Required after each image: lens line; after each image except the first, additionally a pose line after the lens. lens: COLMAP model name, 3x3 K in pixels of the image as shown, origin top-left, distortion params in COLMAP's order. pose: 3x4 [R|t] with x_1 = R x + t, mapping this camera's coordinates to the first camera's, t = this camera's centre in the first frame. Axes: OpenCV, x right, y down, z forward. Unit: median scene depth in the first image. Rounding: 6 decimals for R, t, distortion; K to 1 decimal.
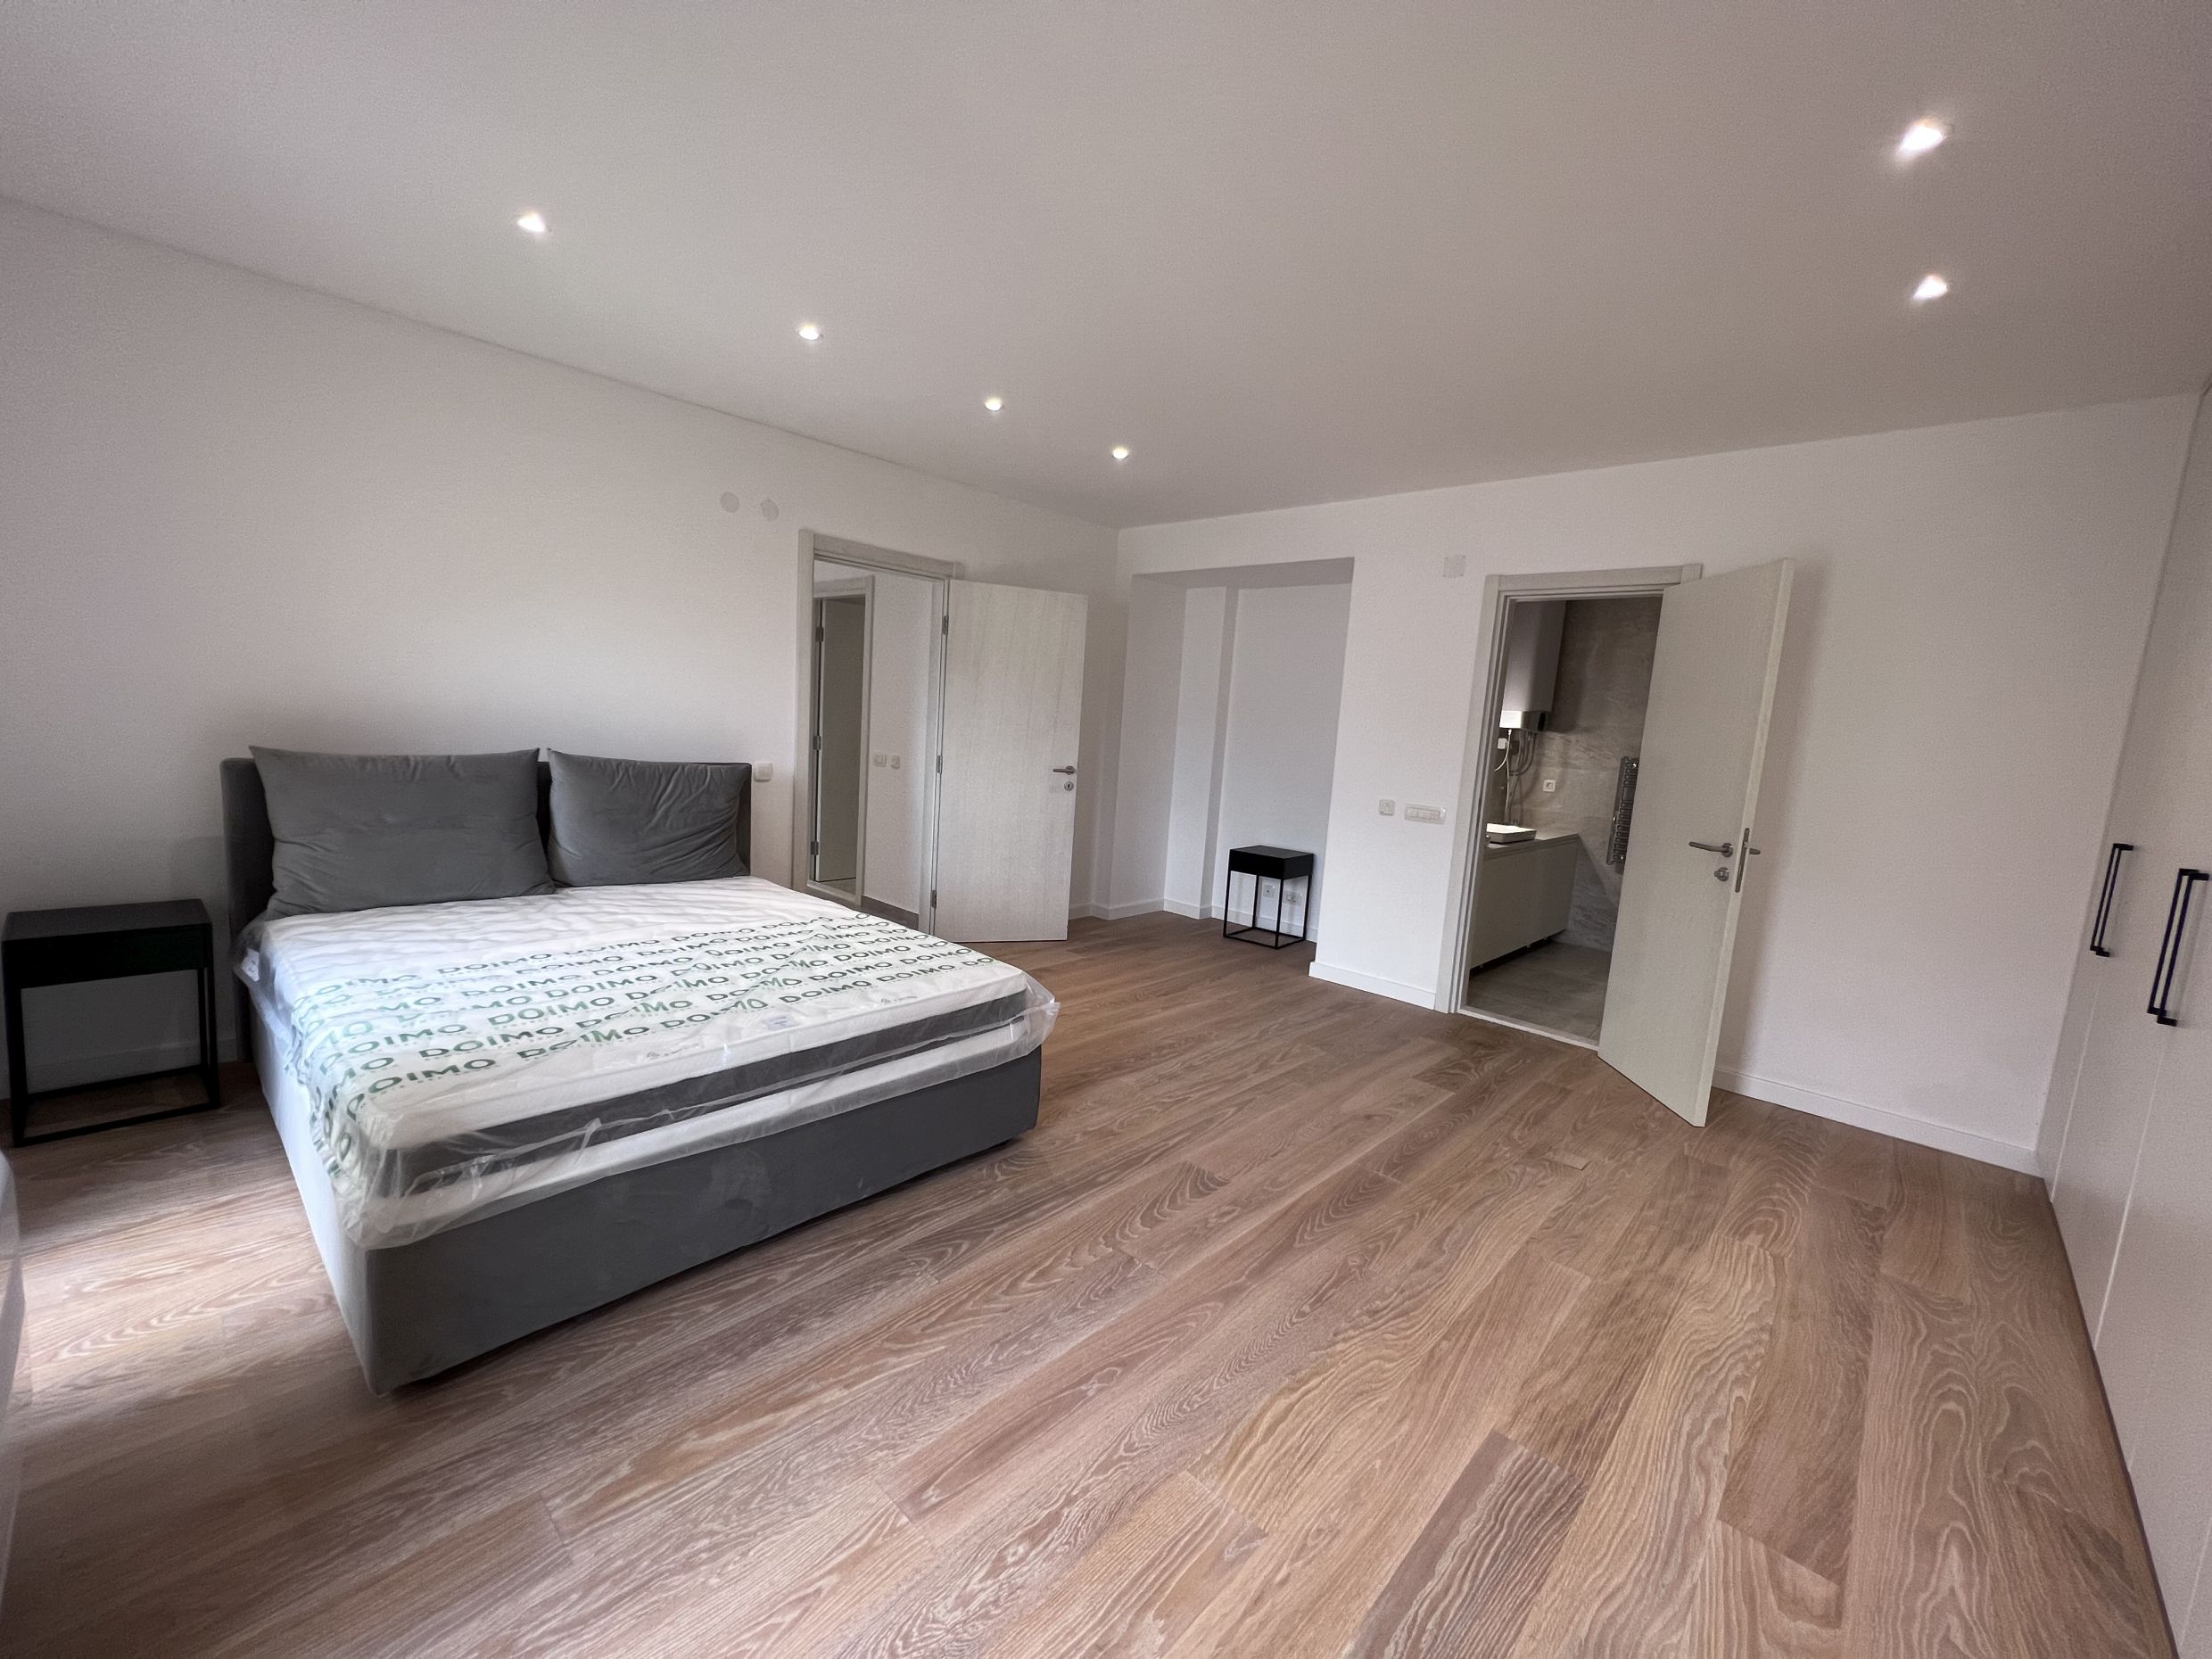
lens RADIAL K [[896.9, 0, 1103.8], [0, 896.9, 832.1], [0, 0, 1]] dist [0.000610, 0.000491]
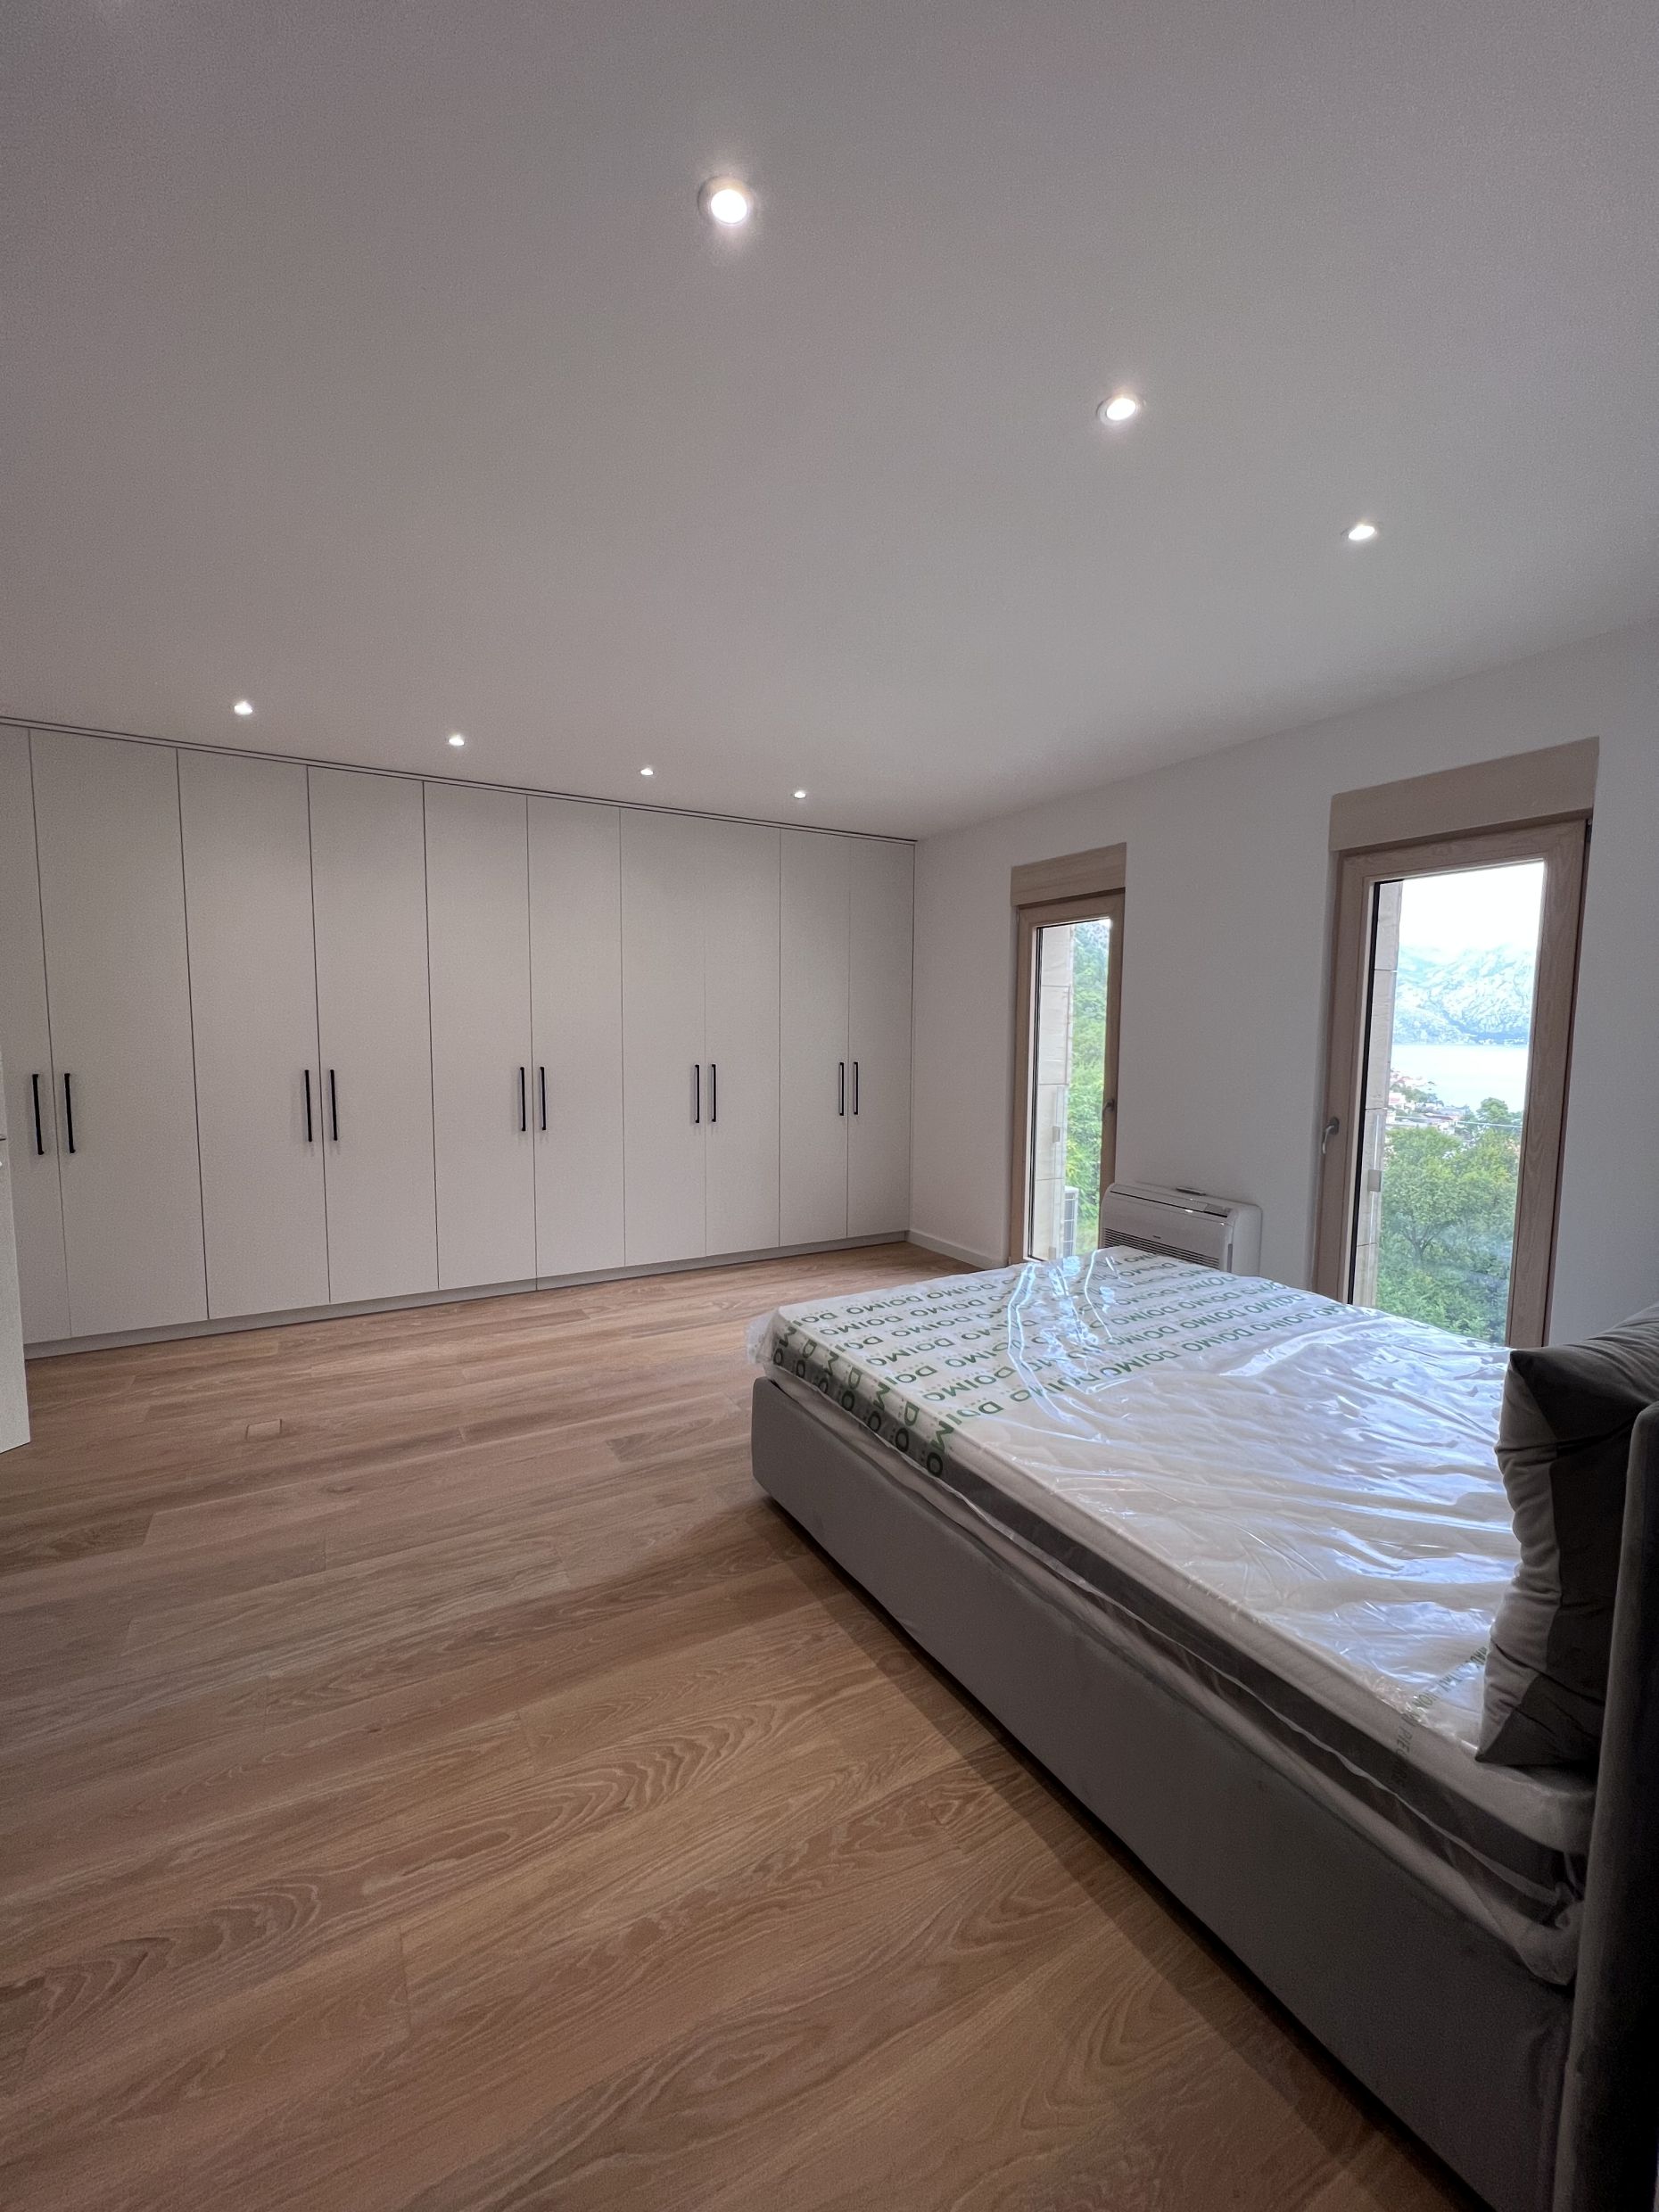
lens RADIAL K [[896.9, 0, 816.9], [0, 896.9, 1105.6], [0, 0, 1]] dist [0.000610, 0.000491]
pose [[-0.952700, -0.092972, 0.289344, -0.404003], [-0.026173, 0.973621, 0.226666, -0.284363], [-0.302784, 0.208372, -0.930002, 1.911938]]
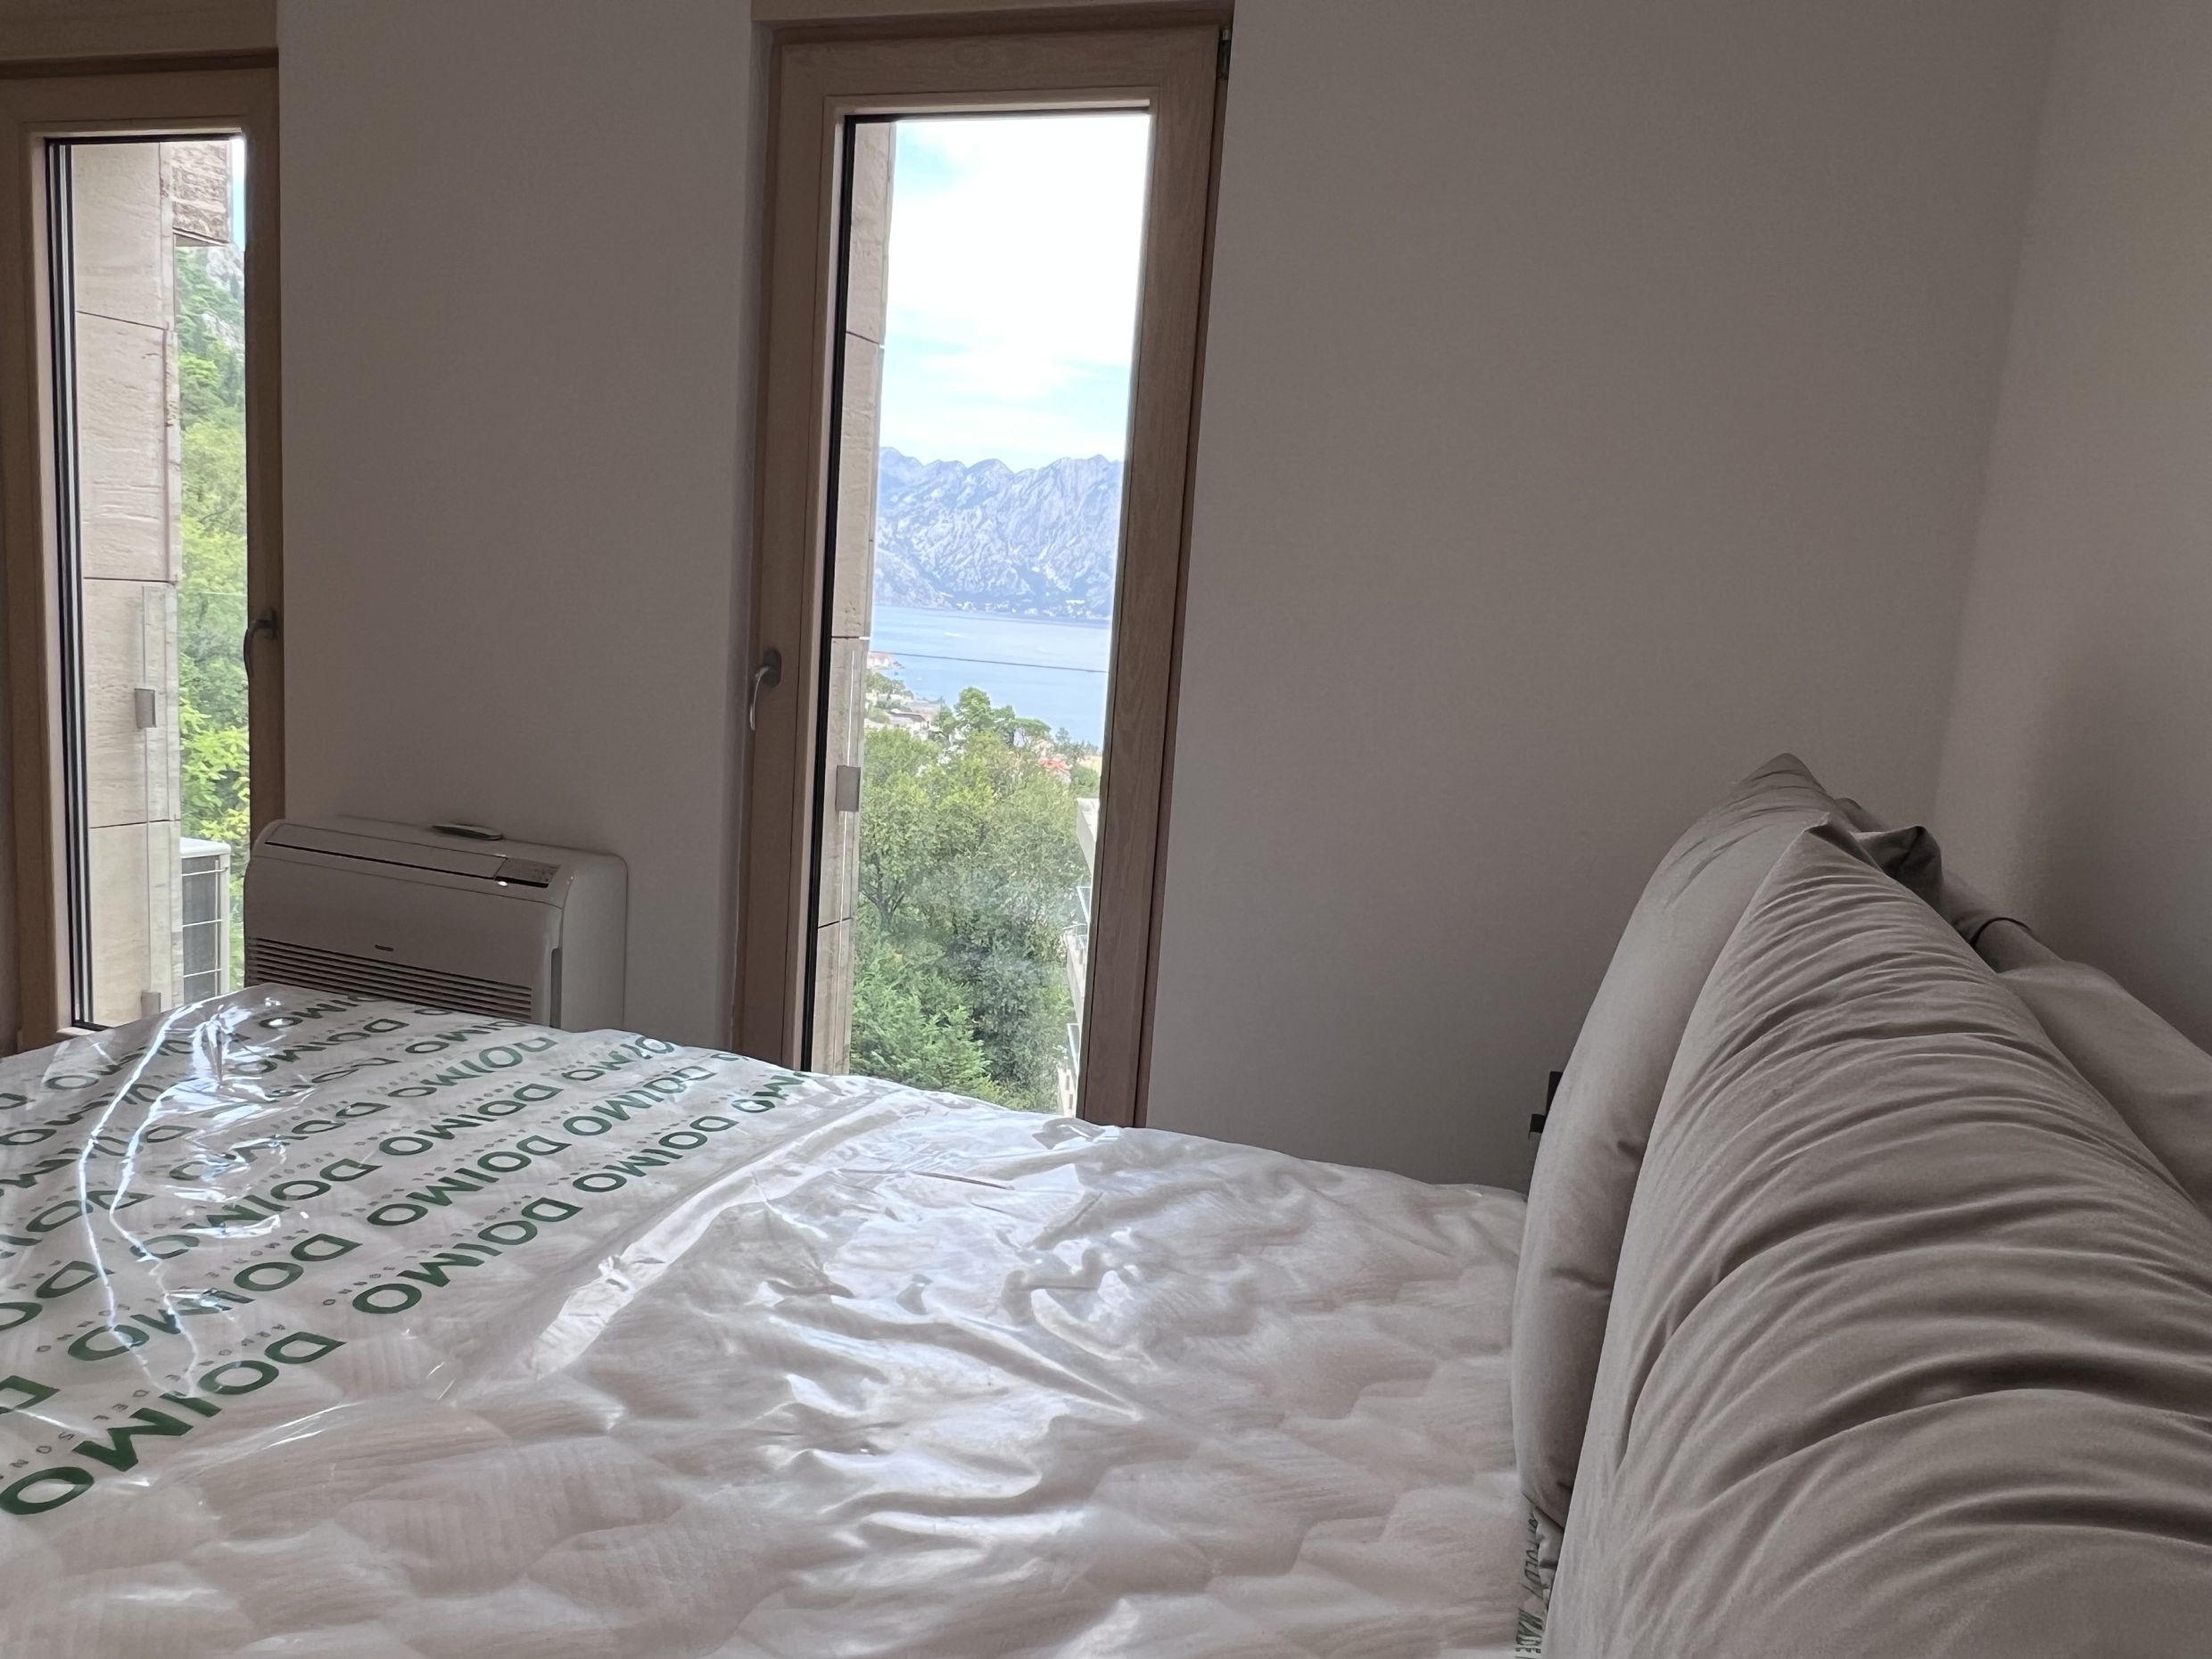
lens RADIAL K [[1612.7, 0, 1124.0], [0, 1612.7, 857.1], [0, 0, 1]] dist [0.003553, -0.003176]
pose [[-0.898328, -0.058753, -0.435378, -0.499892], [-0.180261, 0.953047, 0.243326, -0.161212], [0.400640, 0.297068, -0.866740, 1.524900]]
